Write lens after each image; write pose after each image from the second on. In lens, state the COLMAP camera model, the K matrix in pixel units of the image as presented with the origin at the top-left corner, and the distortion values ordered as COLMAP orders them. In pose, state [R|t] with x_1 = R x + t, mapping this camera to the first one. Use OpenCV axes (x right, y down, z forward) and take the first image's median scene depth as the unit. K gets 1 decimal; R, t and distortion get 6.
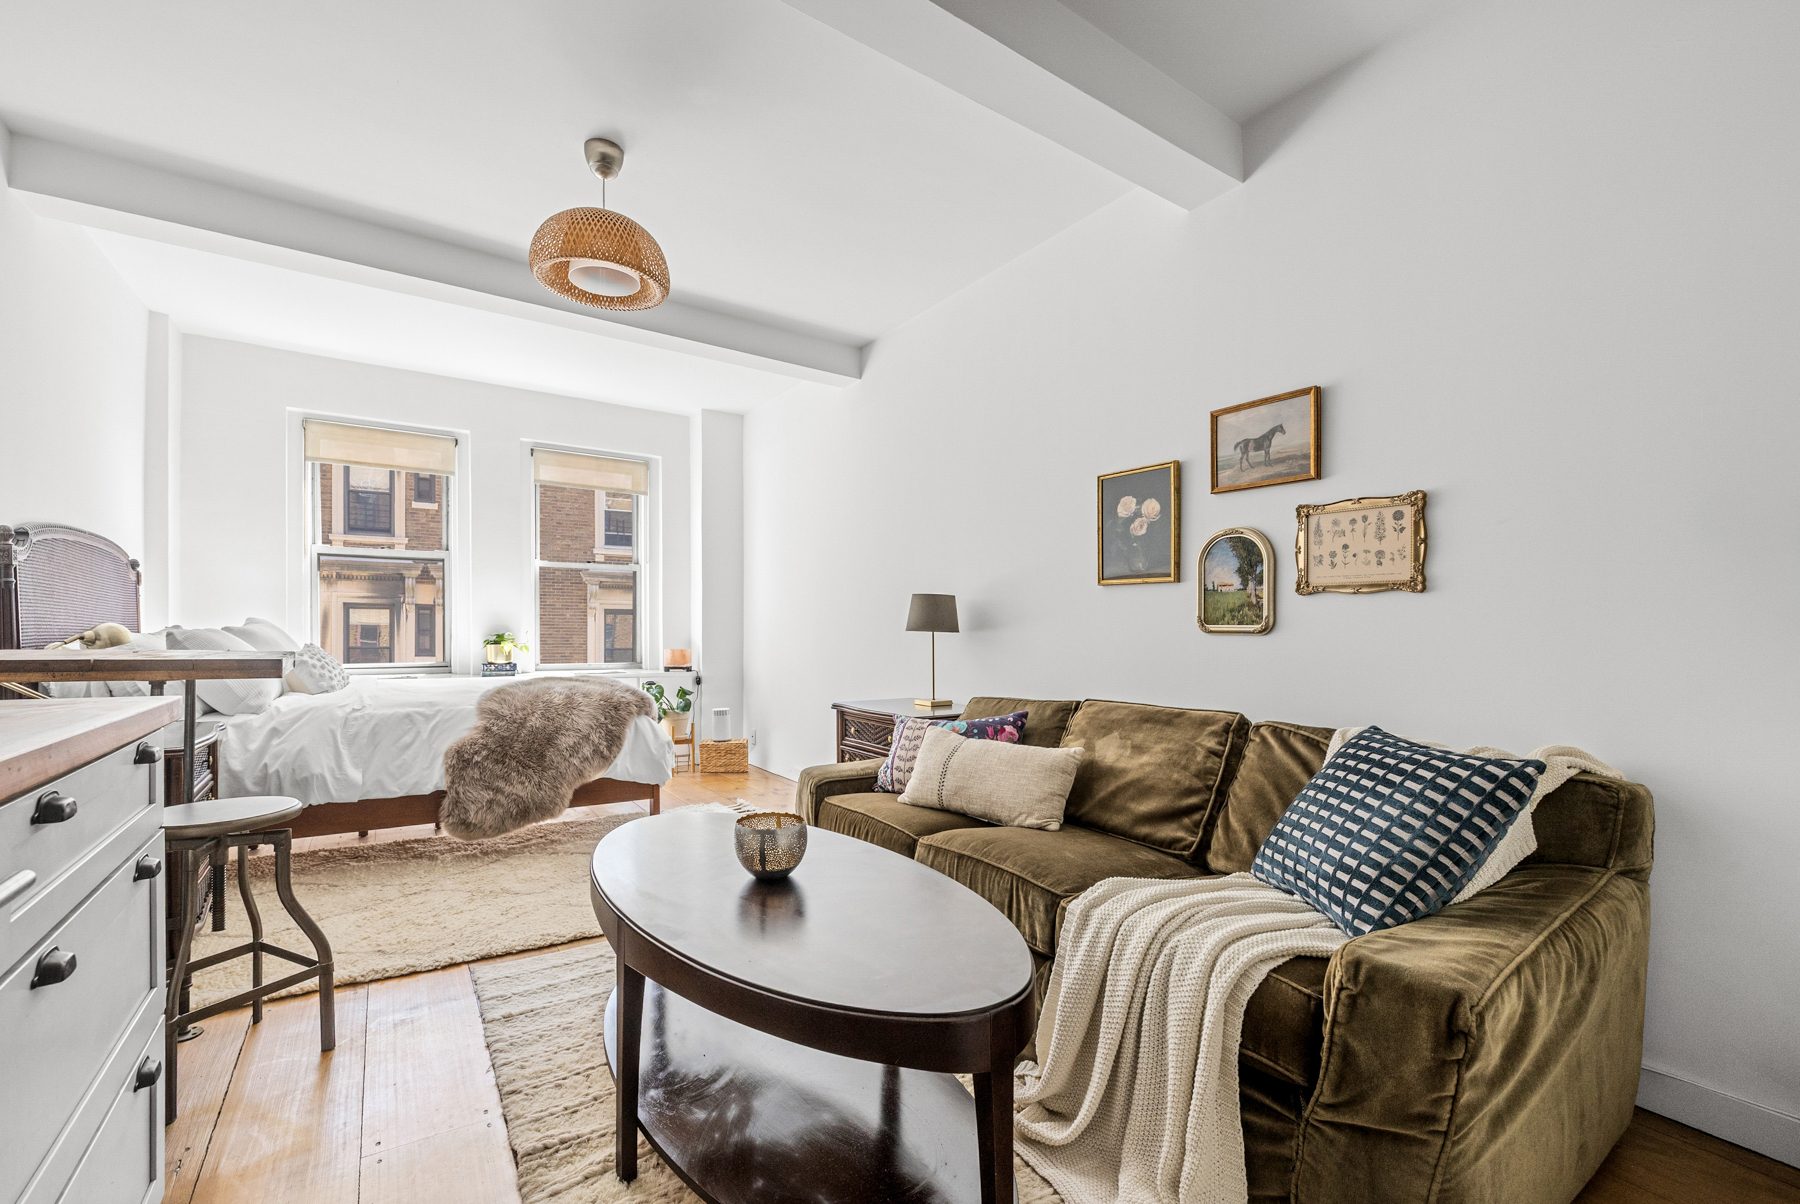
lens RADIAL K [[769.7, 0, 892.5], [0, 769.7, 630.5], [0, 0, 1]] dist [0.002256, 0.000059]
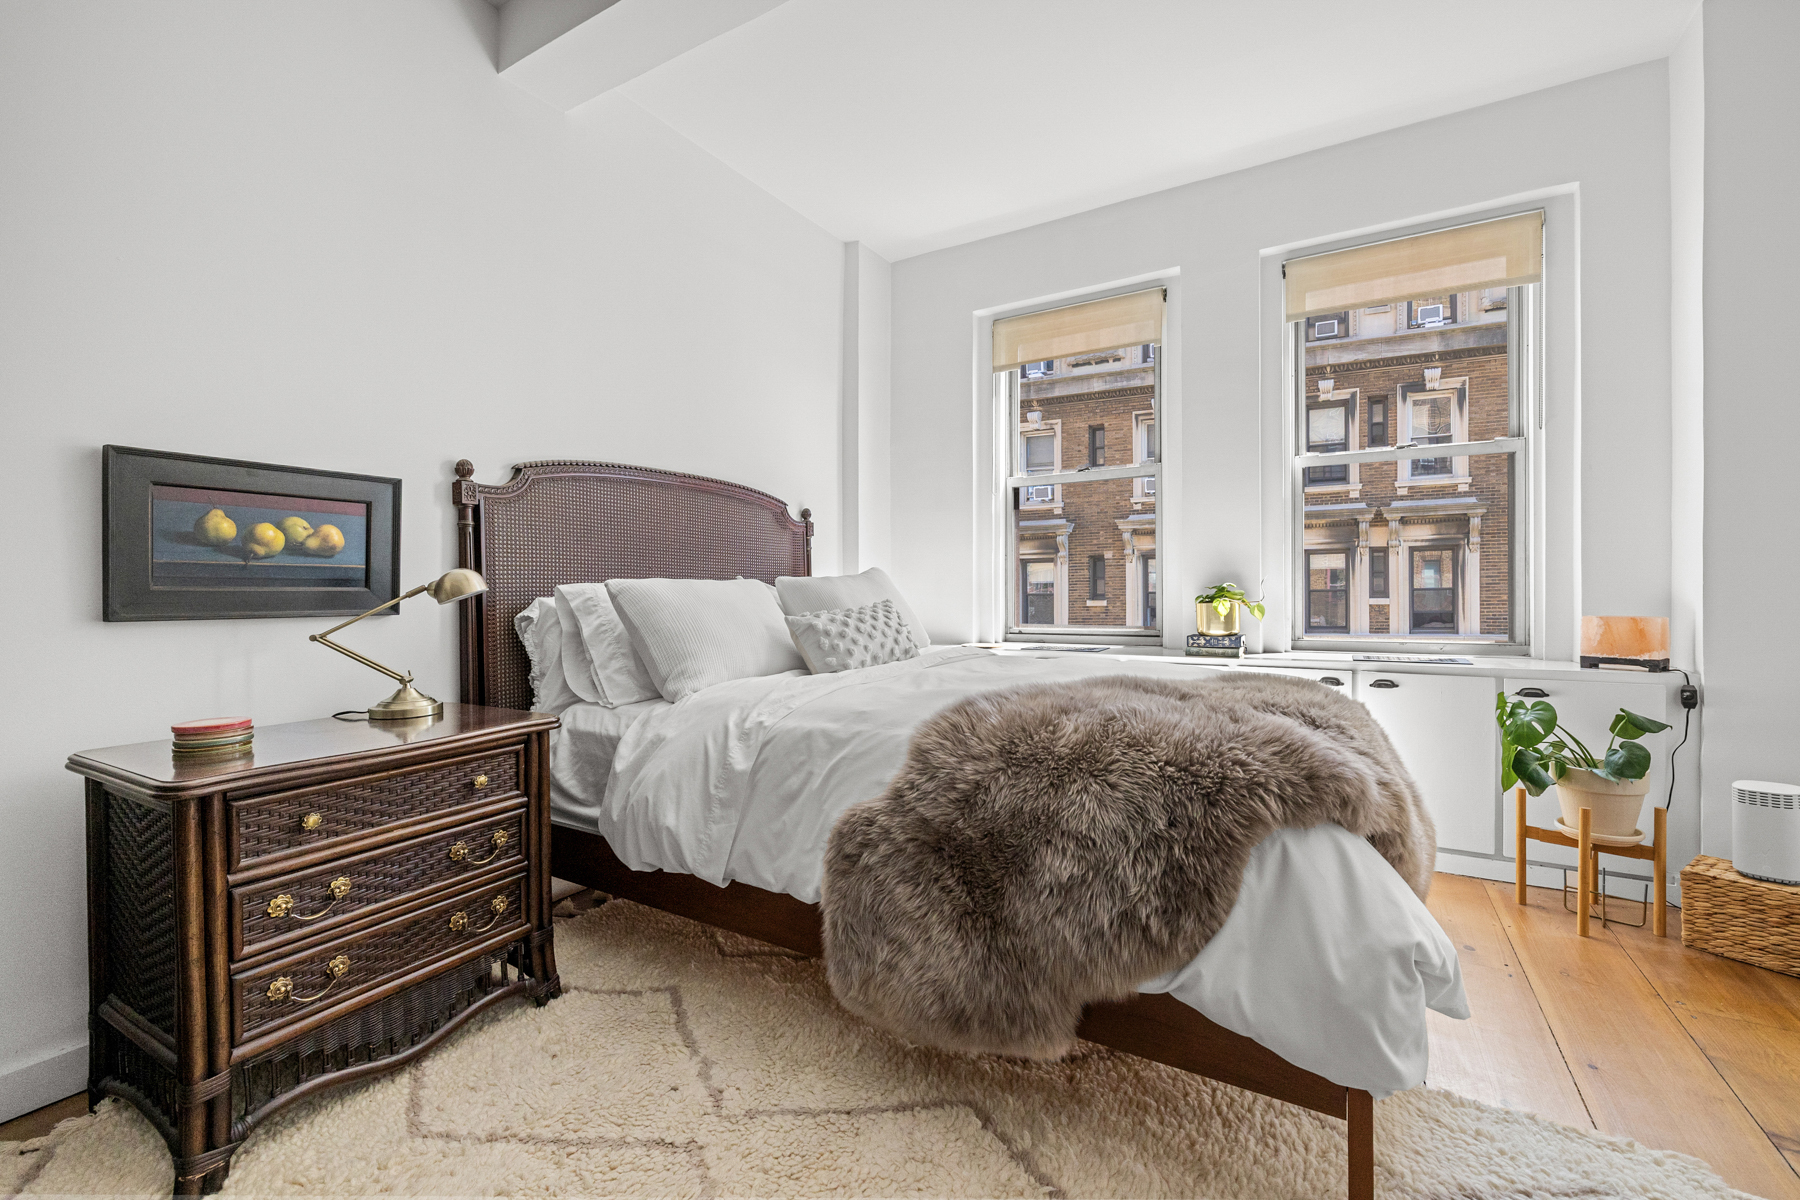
lens RADIAL K [[760.5, 0, 900.0], [0, 760.5, 600.0], [0, 0, 1]] dist [0.000864, 0.000237]
pose [[0.438548, -0.000013, -0.898708, -0.140765], [0.010131, 0.999937, 0.004929, 0.016585], [0.898651, -0.011266, 0.438520, 0.828868]]
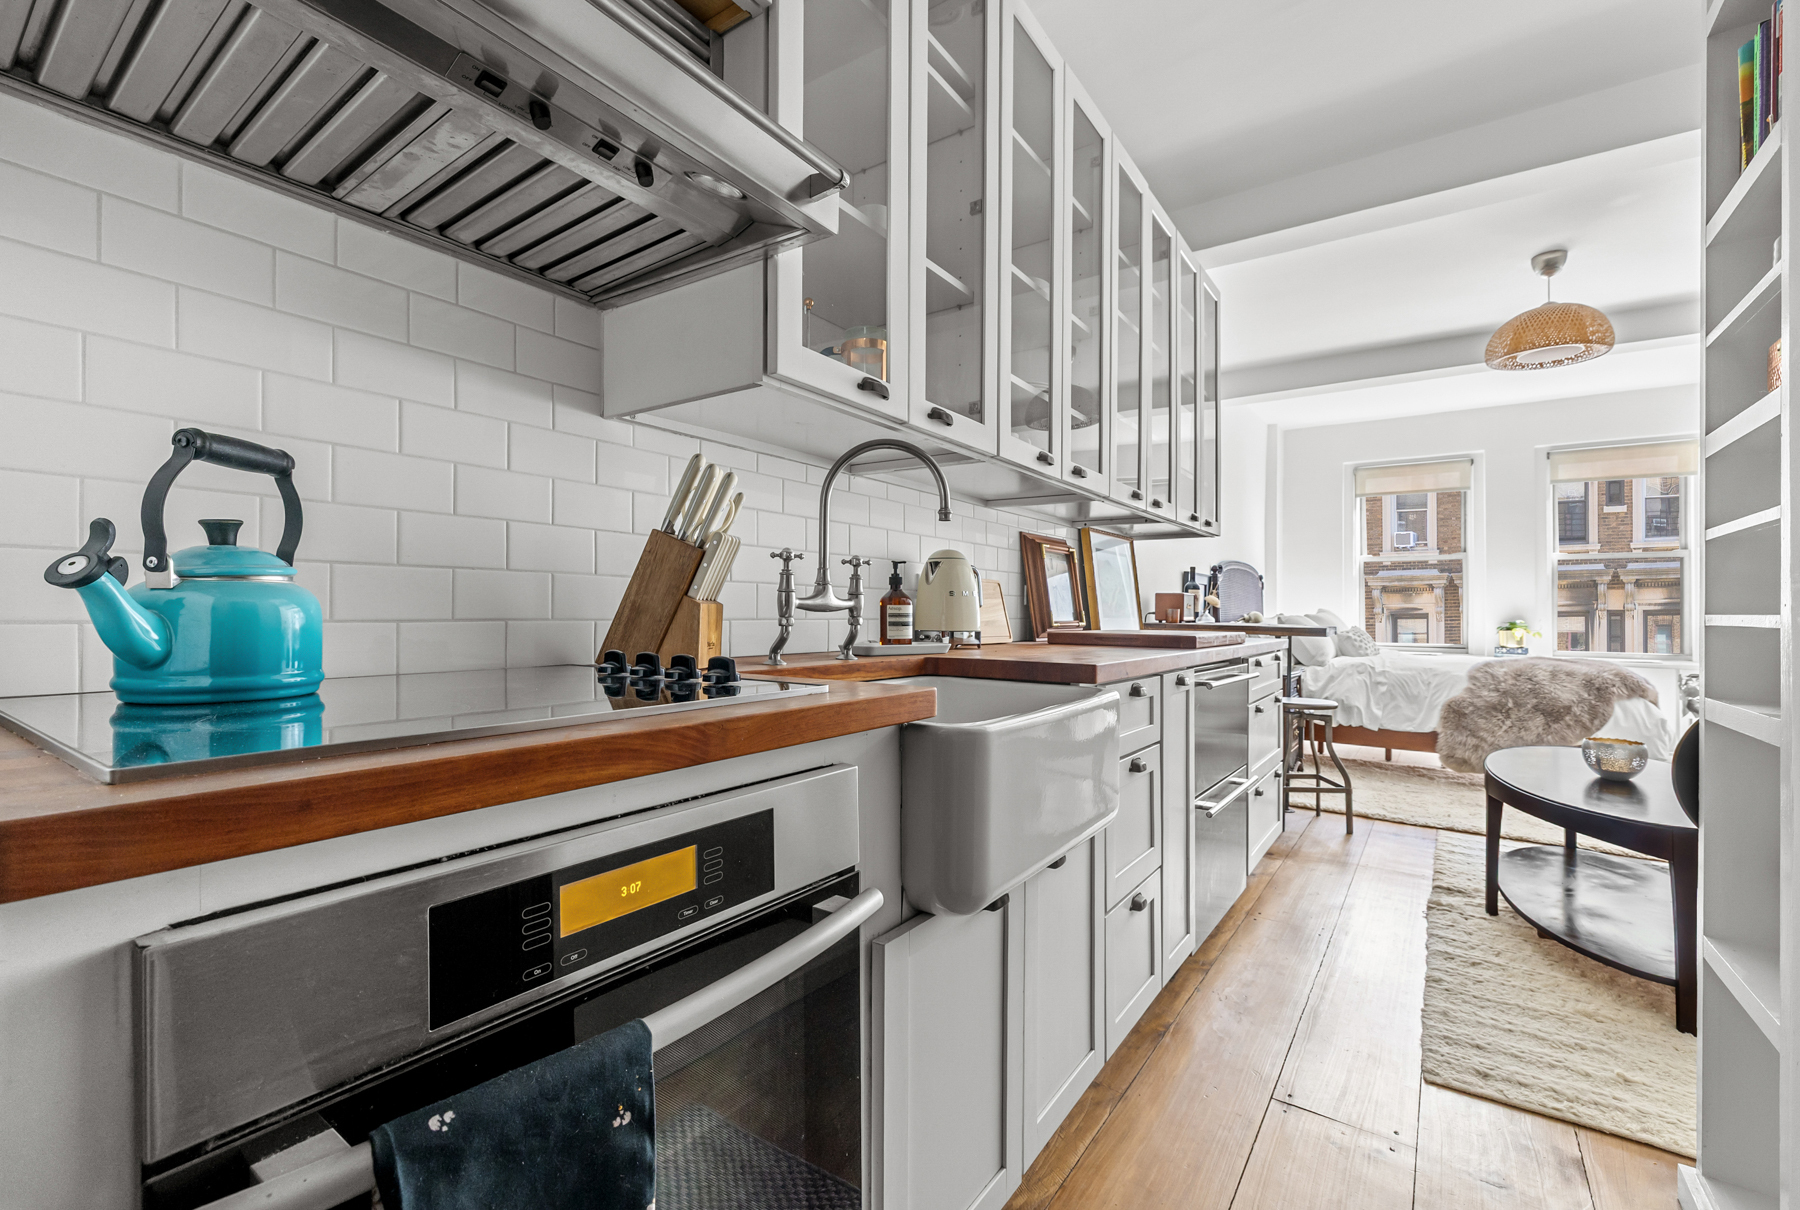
lens RADIAL K [[755.2, 0, 900.0], [0, 755.2, 605.0], [0, 0, 1]] dist [0.002154, 0.000199]
pose [[0.353138, -0.010476, -0.935513, 0.352538], [-0.010914, 0.999823, -0.015316, 0.010697], [0.935508, 0.015619, 0.352961, -0.396239]]
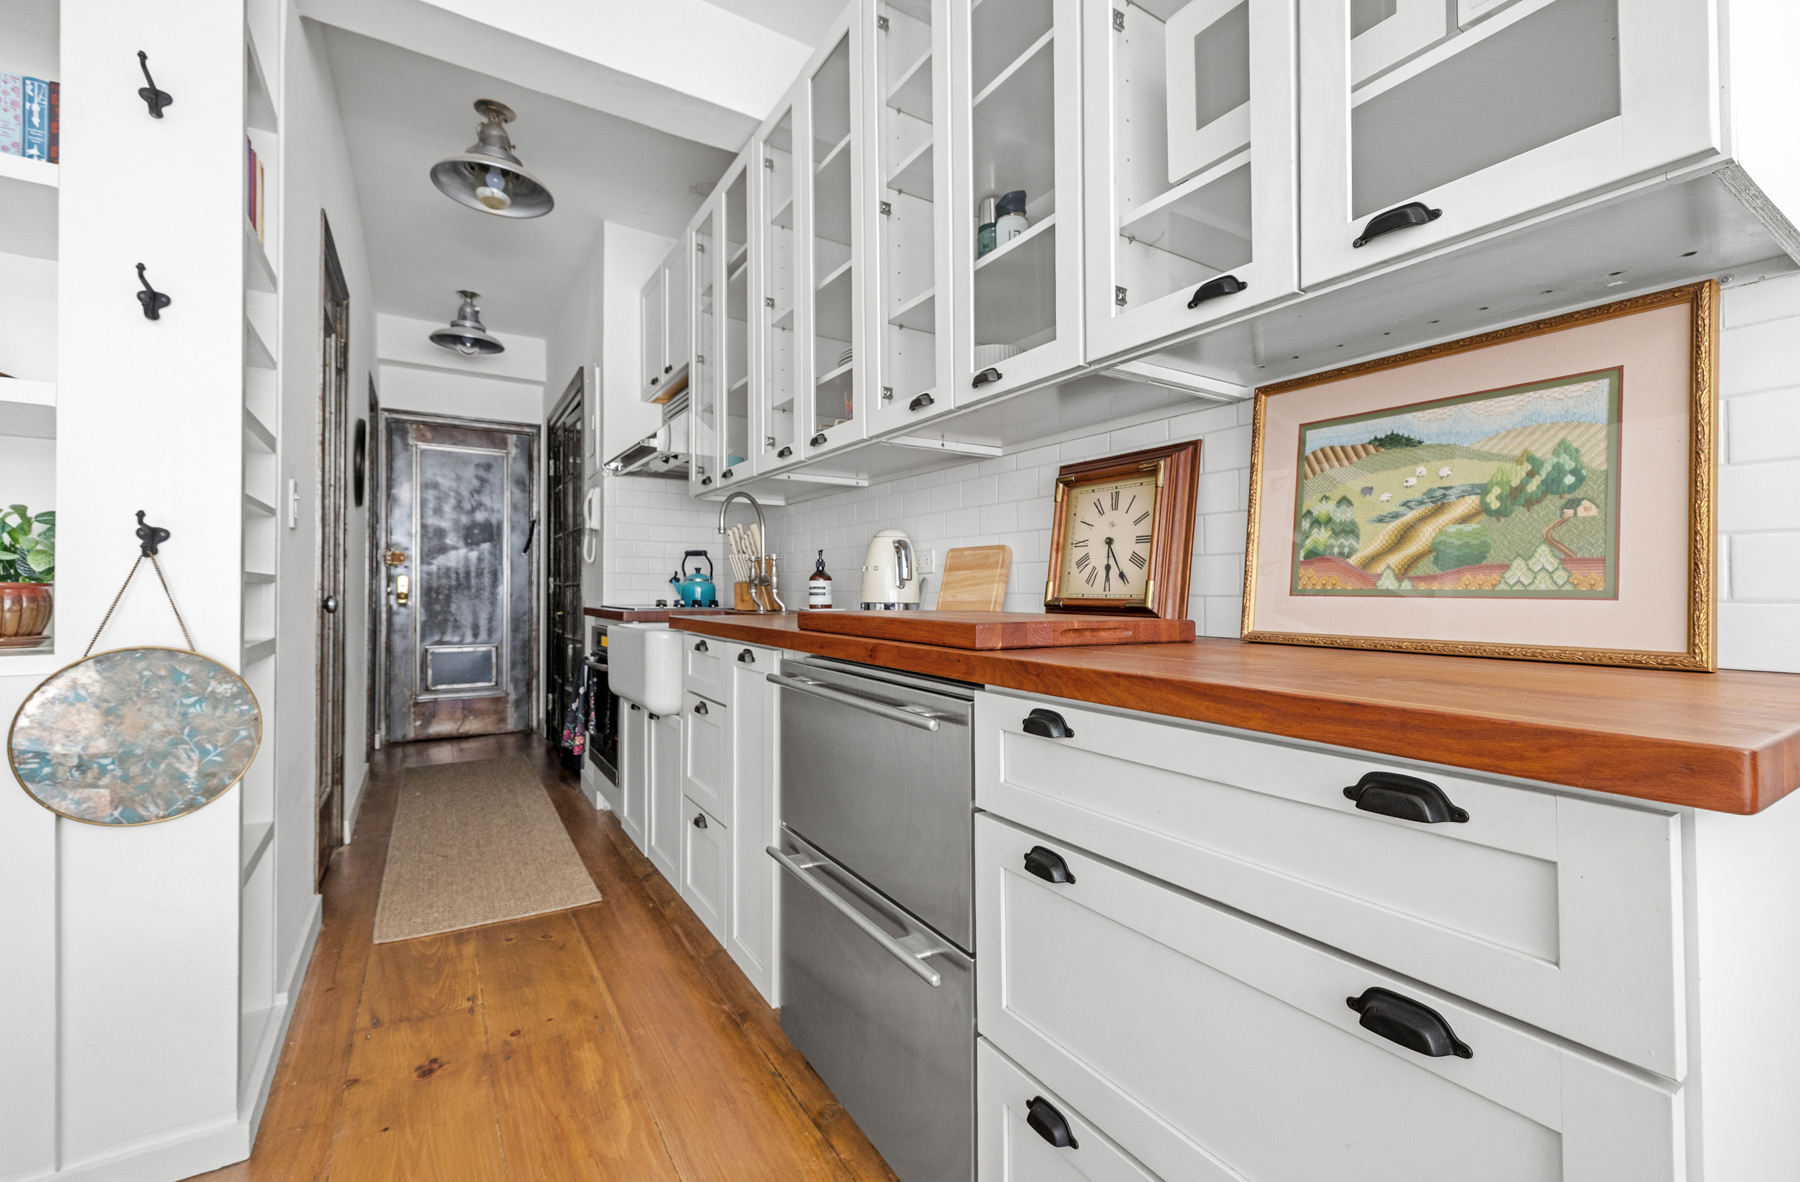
lens RADIAL K [[754.7, 0, 897.8], [0, 754.7, 583.0], [0, 0, 1]] dist [-0.000028, -0.000117]
pose [[-0.999398, -0.011557, 0.032714, -0.219501], [-0.011776, 0.999909, -0.006507, 0.009743], [-0.032636, -0.006889, -0.999444, 0.506750]]
